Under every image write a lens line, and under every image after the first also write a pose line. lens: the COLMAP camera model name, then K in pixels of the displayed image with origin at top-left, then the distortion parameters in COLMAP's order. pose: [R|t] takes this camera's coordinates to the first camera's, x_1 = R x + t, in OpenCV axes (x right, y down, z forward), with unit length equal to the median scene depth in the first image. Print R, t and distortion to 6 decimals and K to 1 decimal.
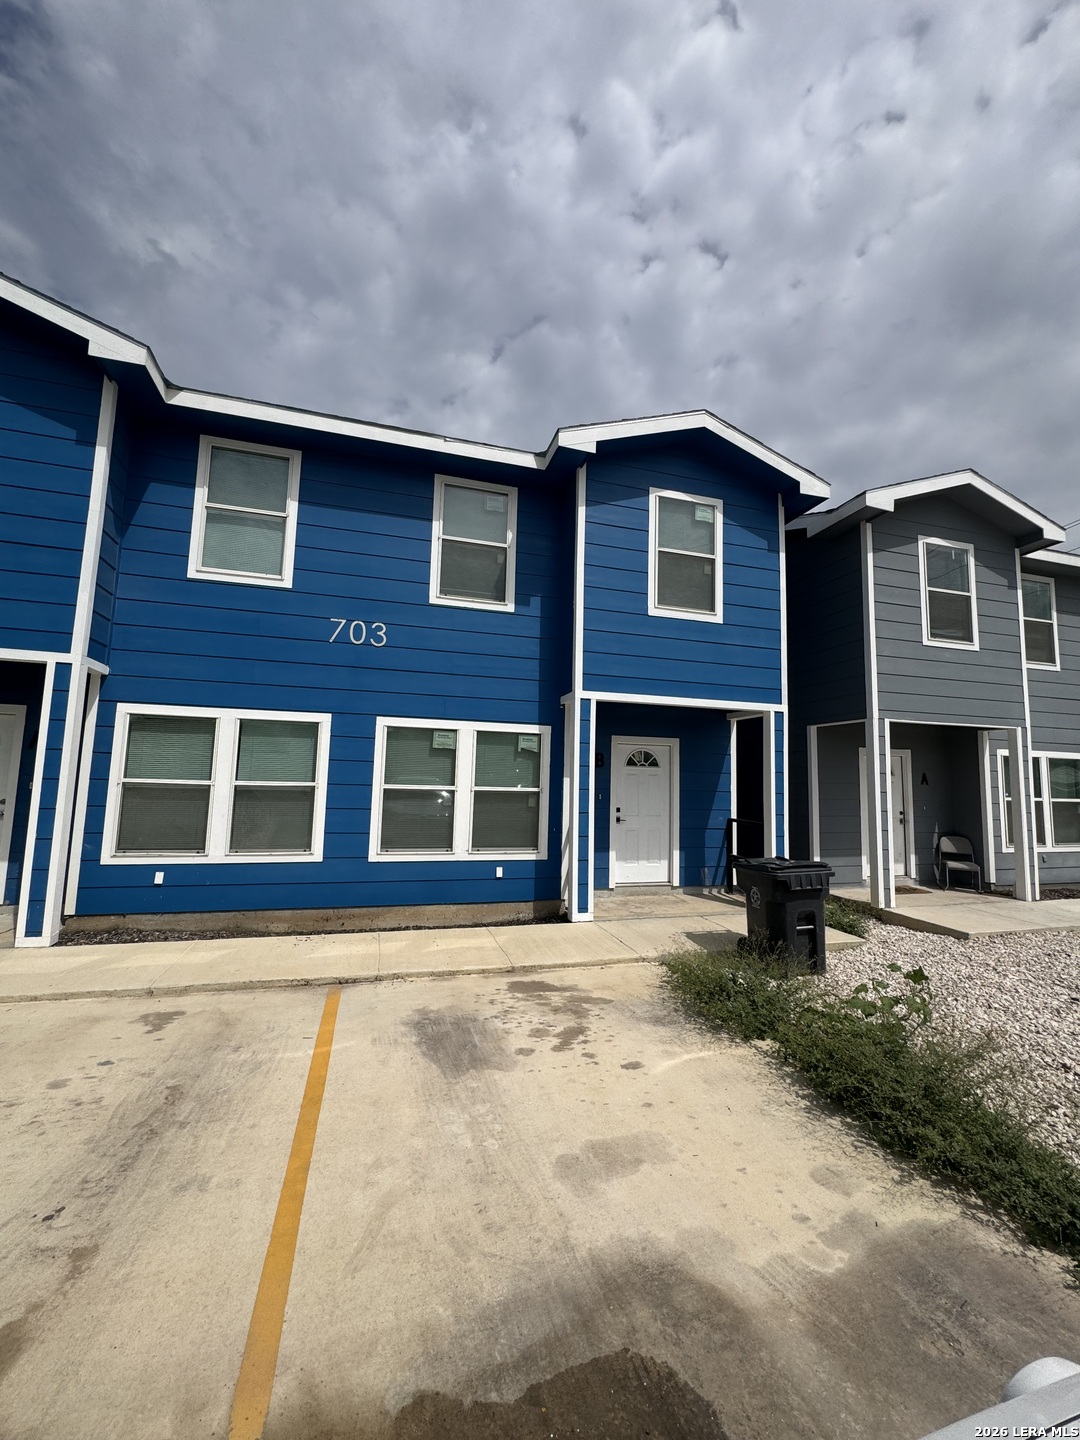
lens RADIAL K [[584.9, 0, 542.1], [0, 584.9, 718.1], [0, 0, 1]] dist [-0.000858, 0.000060]
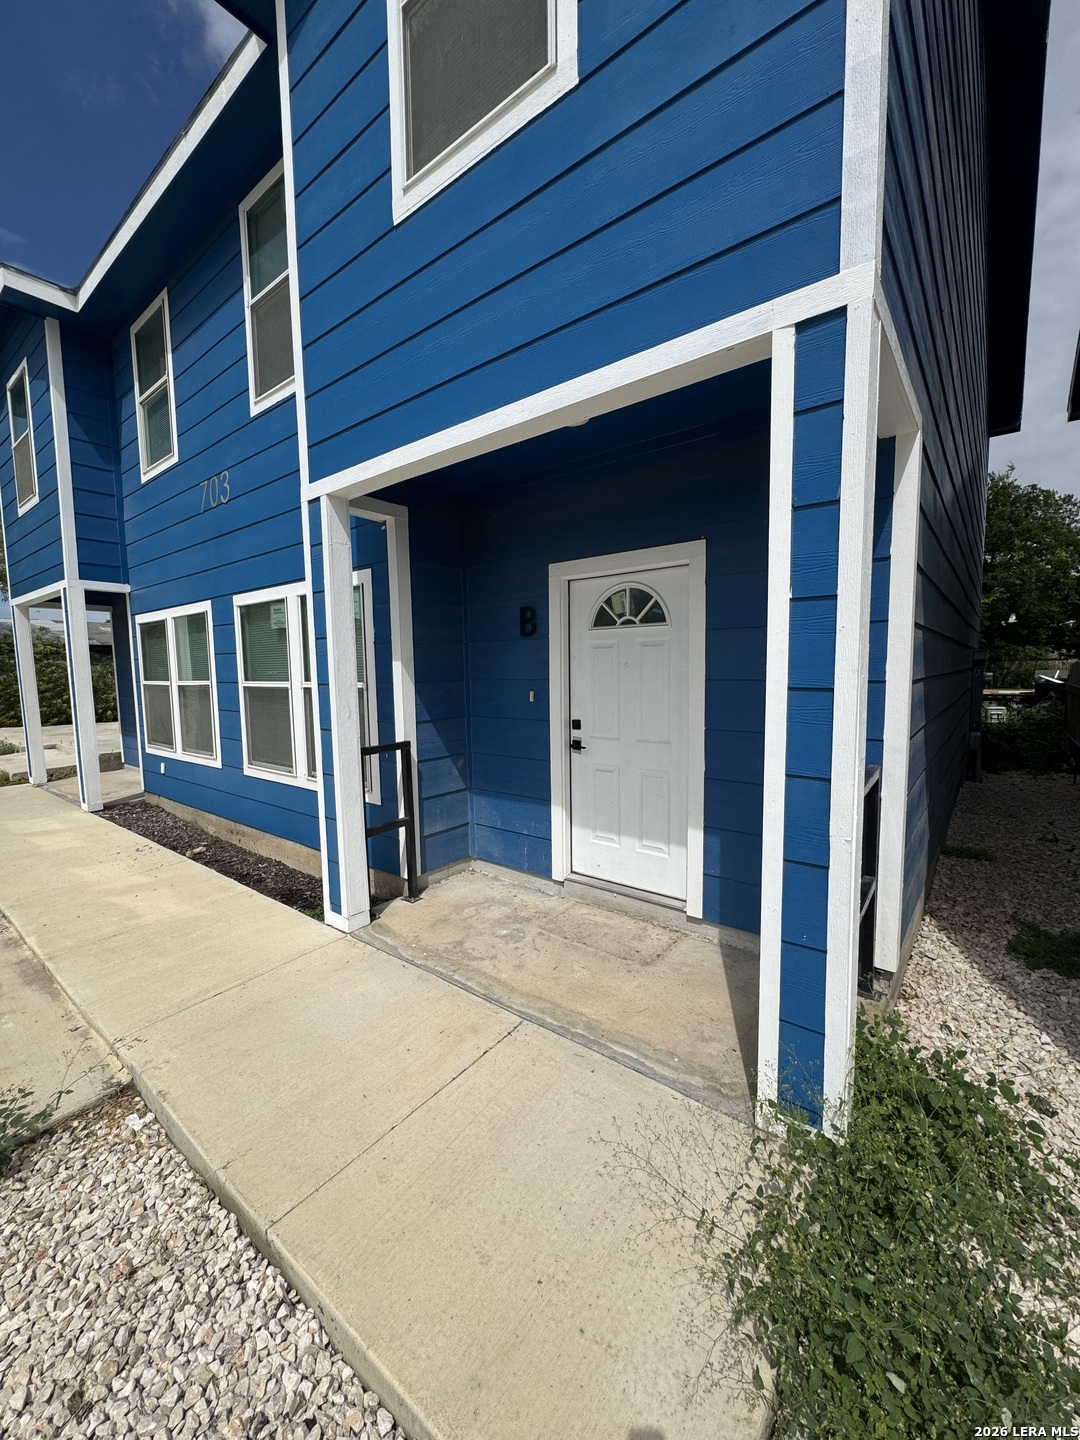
lens RADIAL K [[577.5, 0, 540.0], [0, 577.5, 720.0], [0, 0, 1]] dist [-0.001659, 0.000039]
pose [[0.575416, 0.039083, -0.816926, 0.555553], [0.116467, 0.984762, 0.129149, 0.102471], [0.809526, -0.169459, 0.562096, 0.812567]]
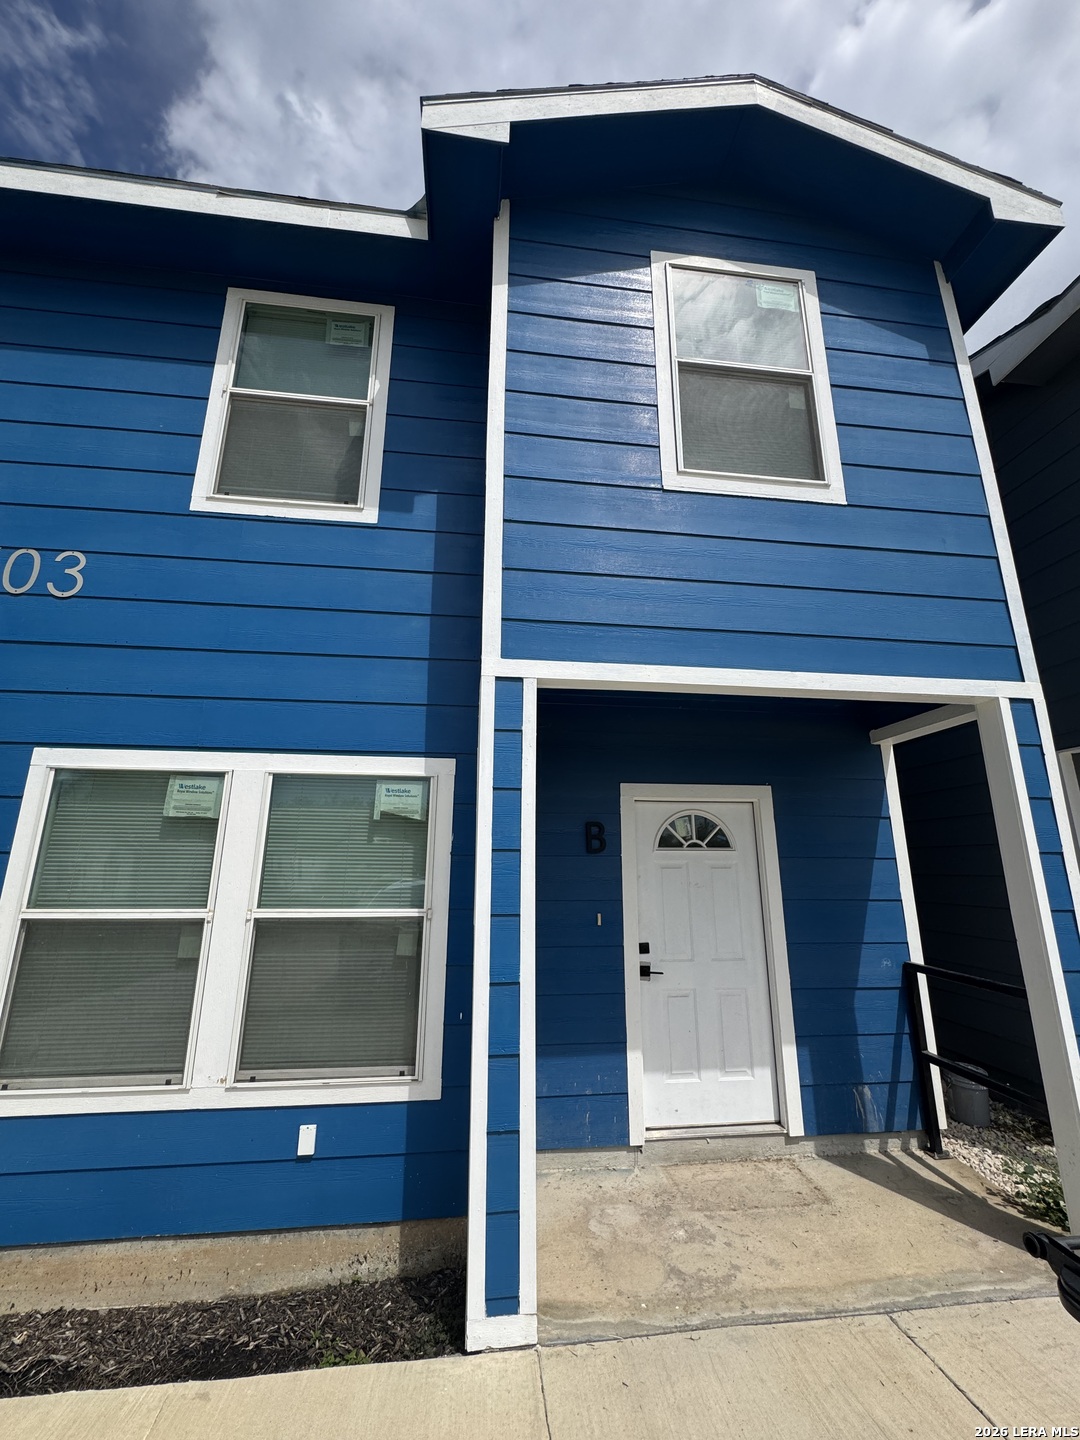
lens RADIAL K [[577.5, 0, 540.0], [0, 577.5, 720.0], [0, 0, 1]] dist [-0.001659, 0.000039]
pose [[0.986711, -0.061703, -0.150316, 0.145258], [0.038877, 0.987874, -0.150313, 0.052668], [0.157768, 0.142471, 0.977144, 0.594108]]
